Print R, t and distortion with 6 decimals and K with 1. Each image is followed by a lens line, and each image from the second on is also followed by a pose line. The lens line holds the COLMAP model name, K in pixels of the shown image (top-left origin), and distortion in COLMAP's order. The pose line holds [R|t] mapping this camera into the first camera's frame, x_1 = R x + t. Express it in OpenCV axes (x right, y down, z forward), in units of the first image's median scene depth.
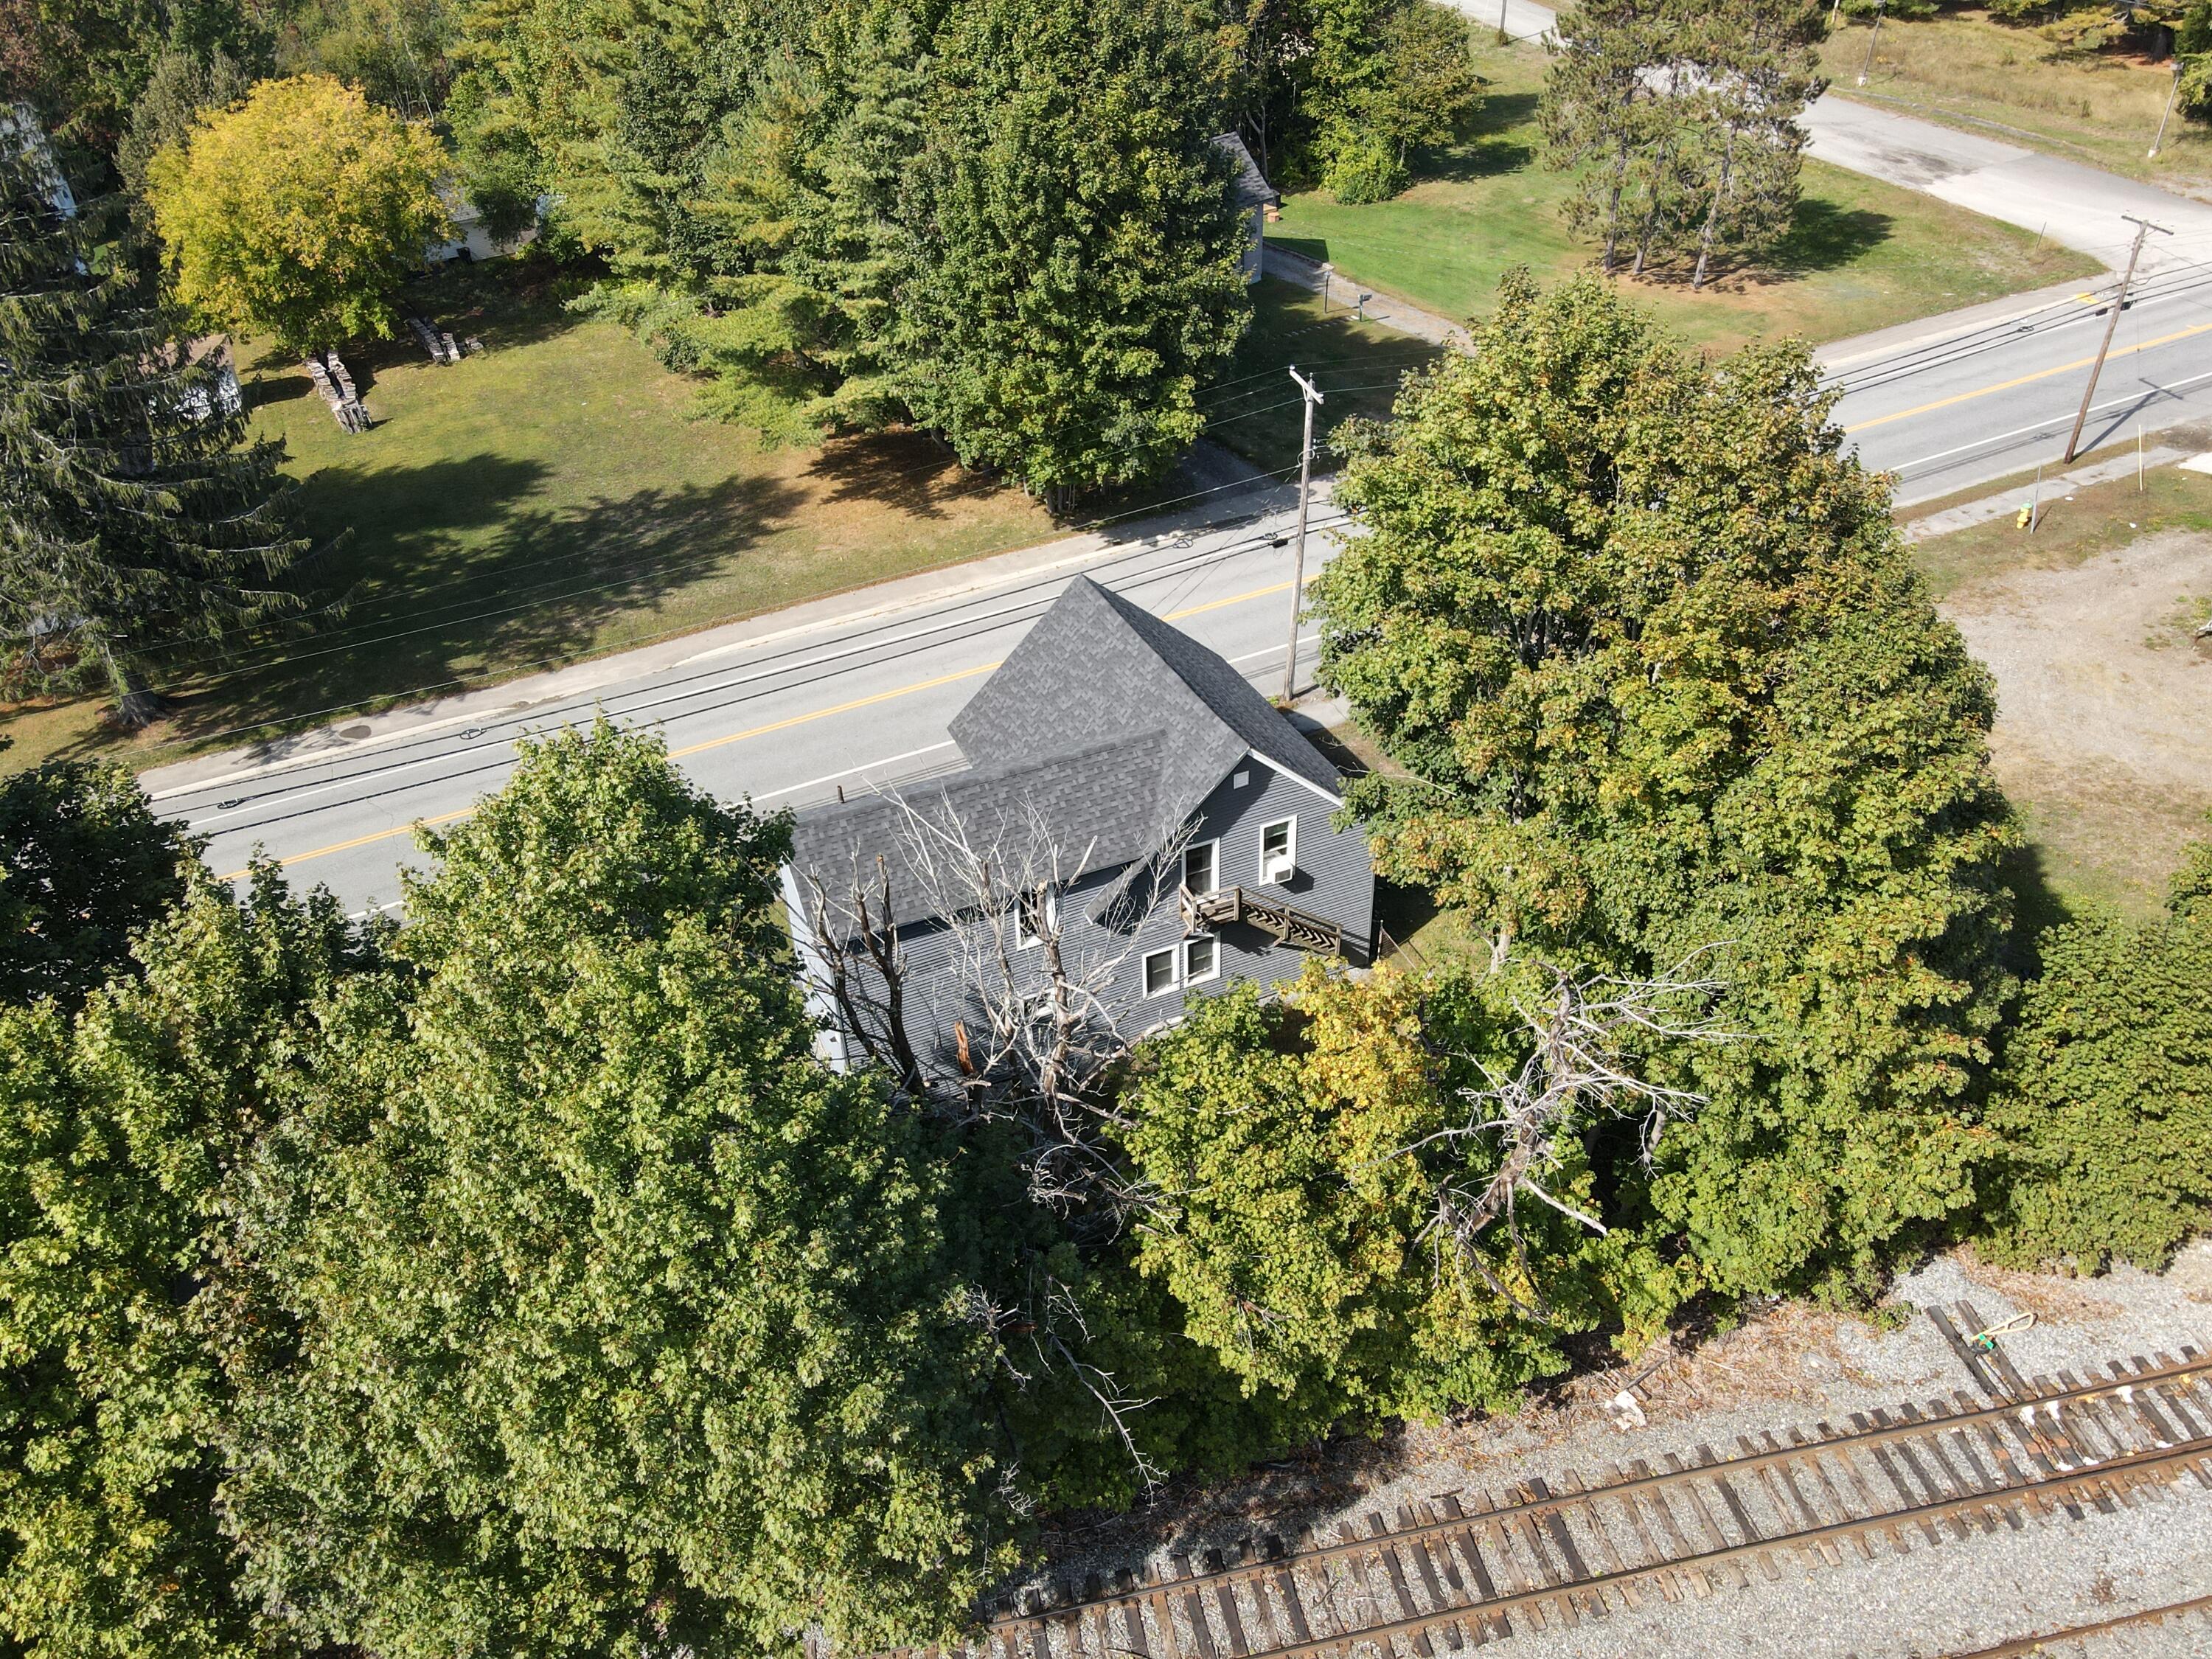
lens RADIAL K [[1592.3, 0, 1106.0], [0, 1592.3, 829.5], [0, 0, 1]] dist [0.004395, -0.002656]
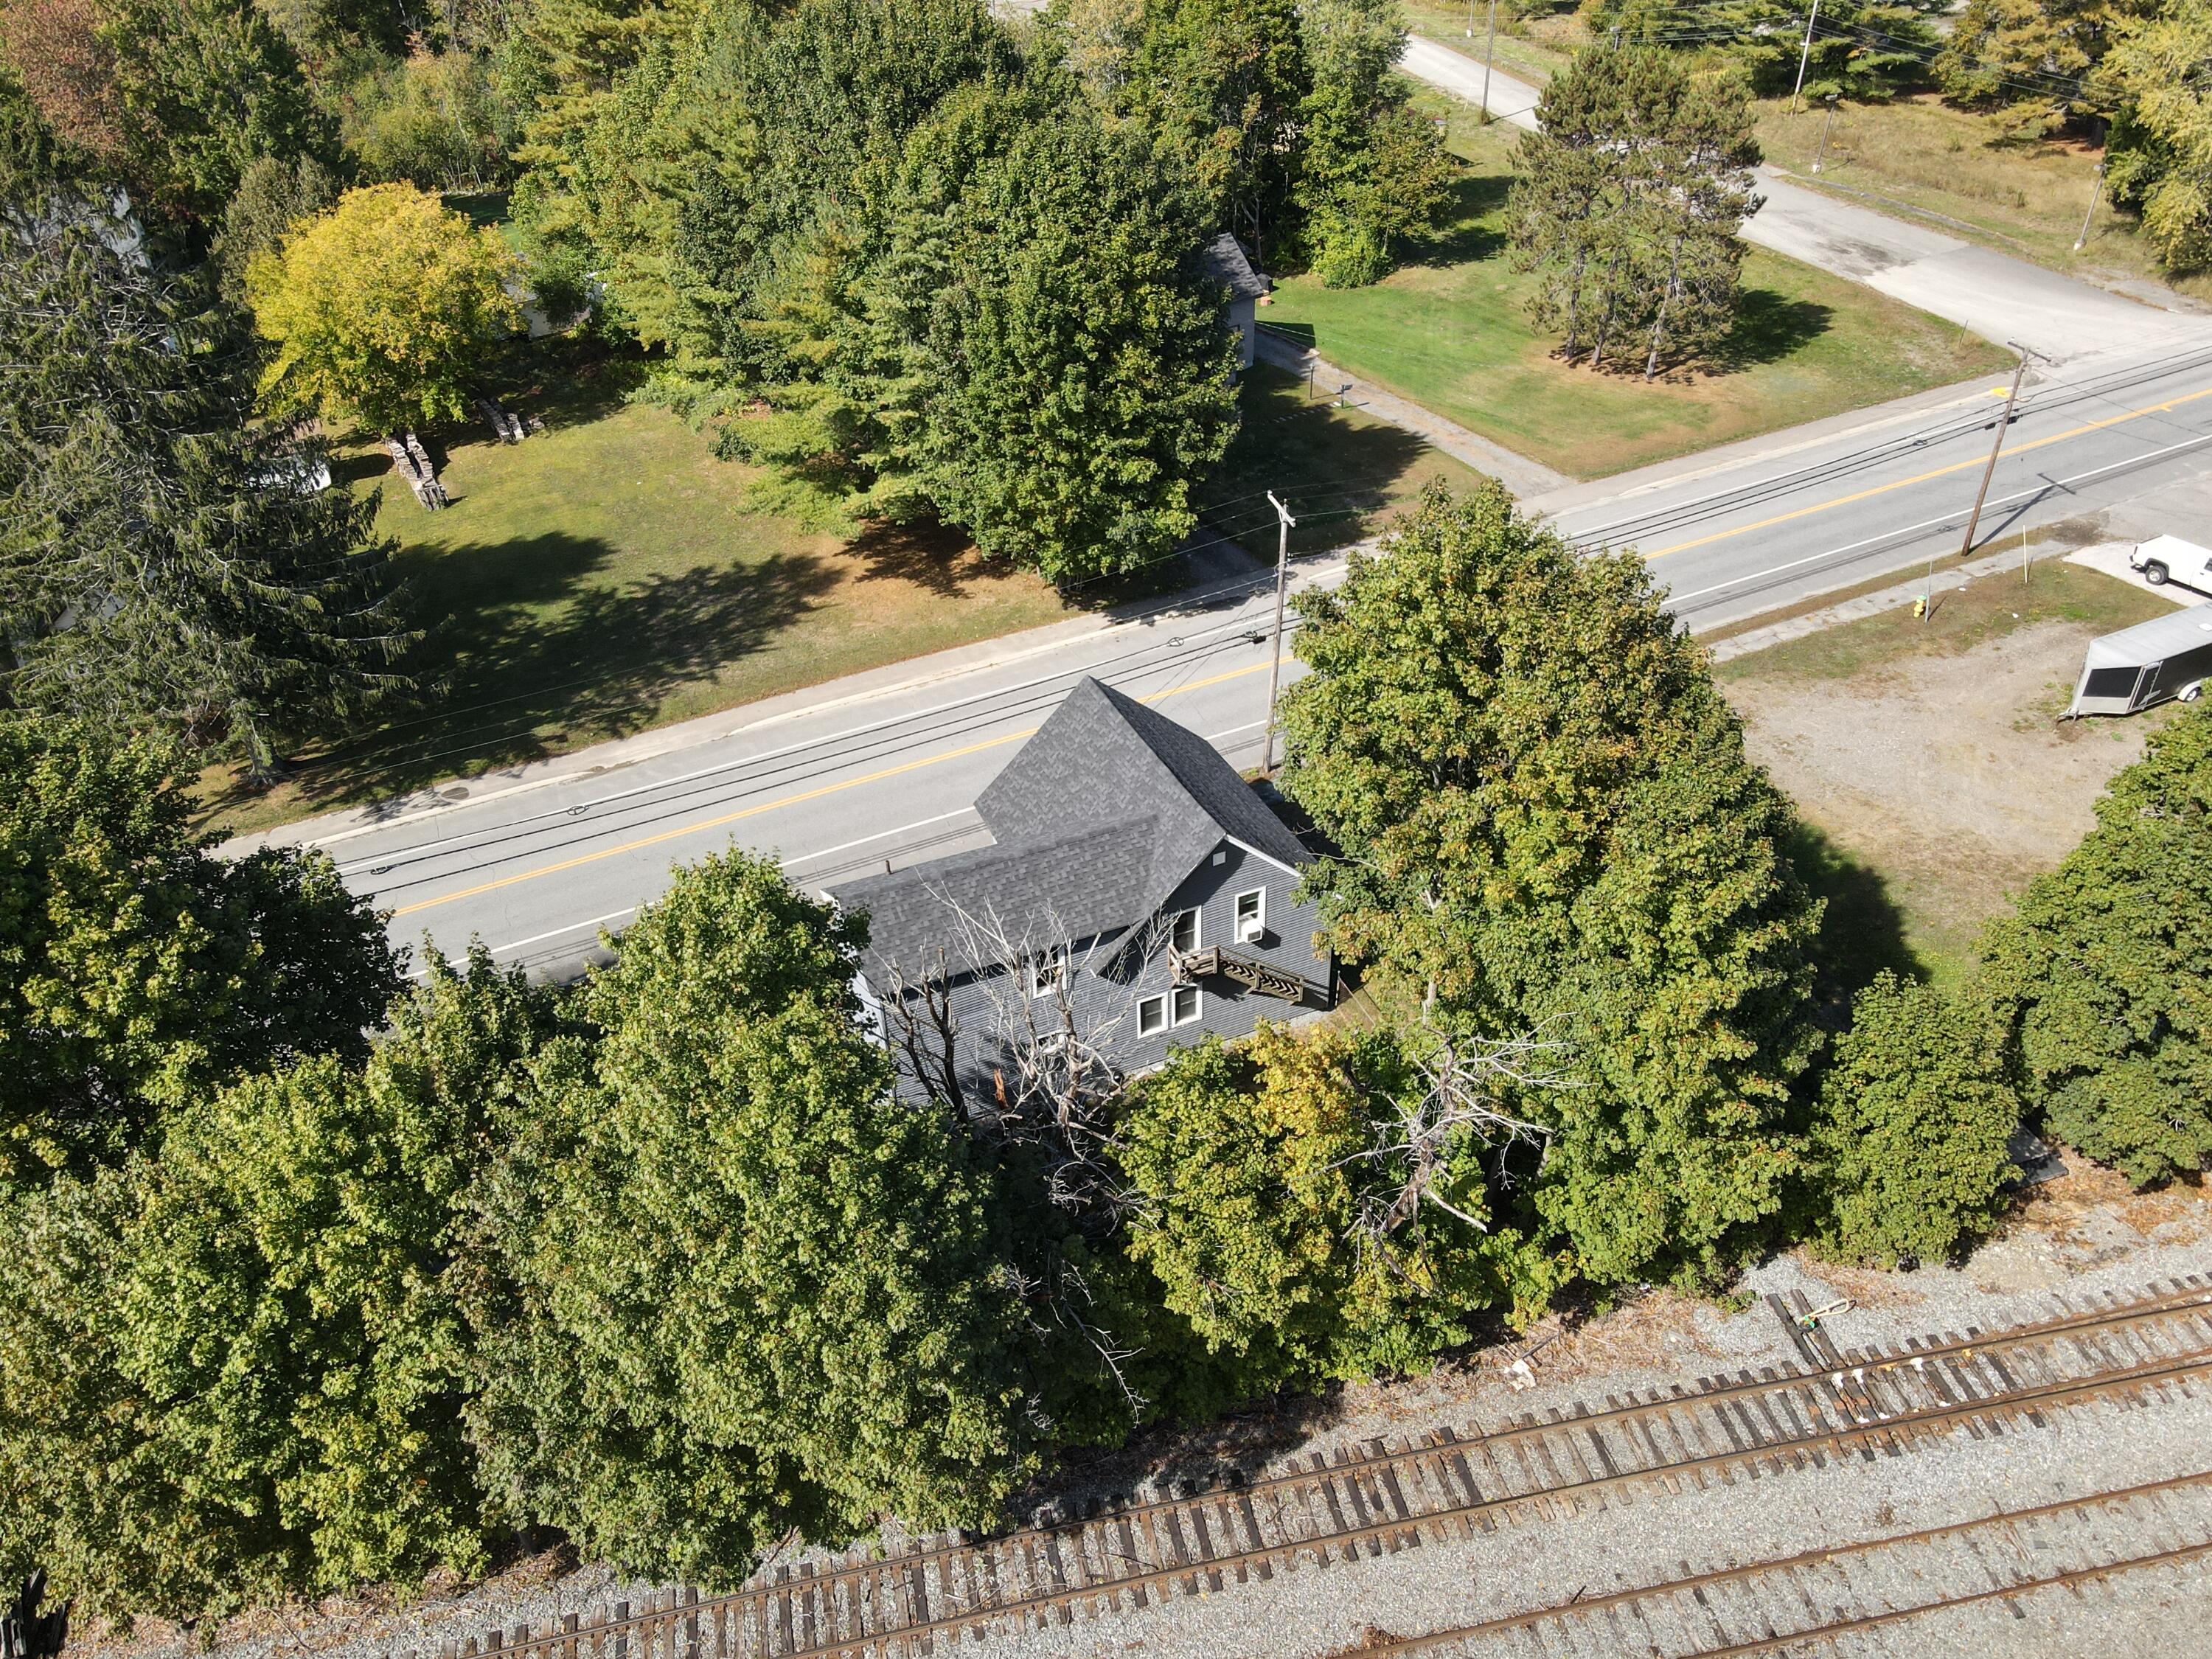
lens RADIAL K [[1608.2, 0, 1106.0], [0, 1608.2, 829.5], [0, 0, 1]] dist [-0.015339, 0.042058]
pose [[0.999981, 0.005894, -0.001894, 0.001160], [-0.005899, 0.999980, -0.002235, -0.062706], [0.001881, 0.002246, 0.999996, -0.279823]]
